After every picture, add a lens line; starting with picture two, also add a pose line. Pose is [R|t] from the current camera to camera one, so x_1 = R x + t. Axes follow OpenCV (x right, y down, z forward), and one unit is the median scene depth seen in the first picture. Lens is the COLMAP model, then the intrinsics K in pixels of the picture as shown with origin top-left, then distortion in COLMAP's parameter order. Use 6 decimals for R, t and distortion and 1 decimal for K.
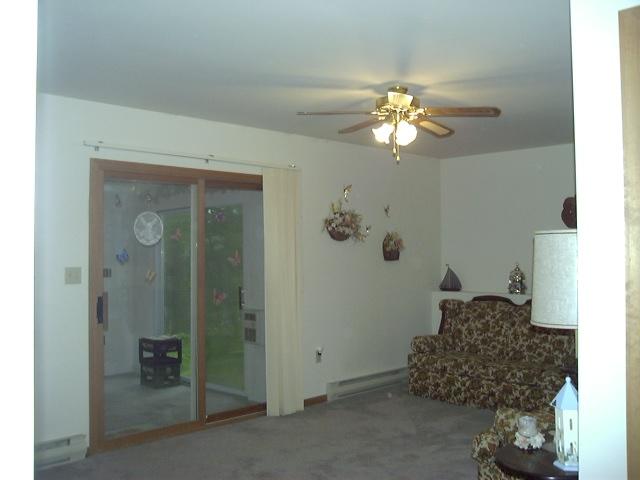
lens RADIAL K [[629.1, 0, 318.9], [0, 629.1, 242.3], [0, 0, 1]] dist [-0.122168, 0.000000]
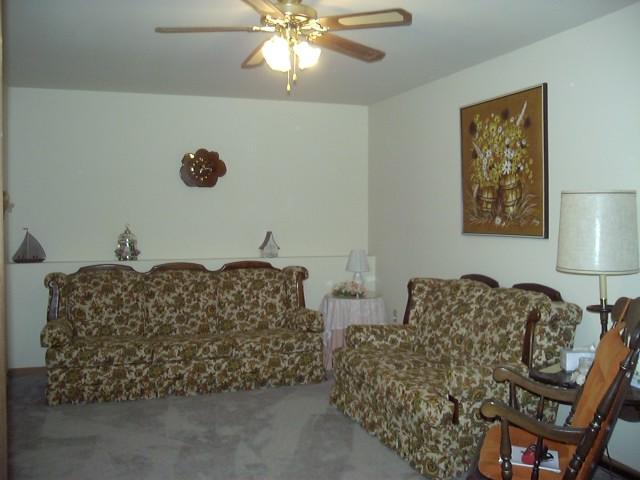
lens RADIAL K [[629.1, 0, 319.4], [0, 629.1, 236.6], [0, 0, 1]] dist [-0.122168, 0.000000]
pose [[0.408022, -0.031419, 0.912431, -0.415397], [-0.018004, 0.998936, 0.042448, 0.009788], [-0.912795, -0.033748, 0.407022, 0.467941]]
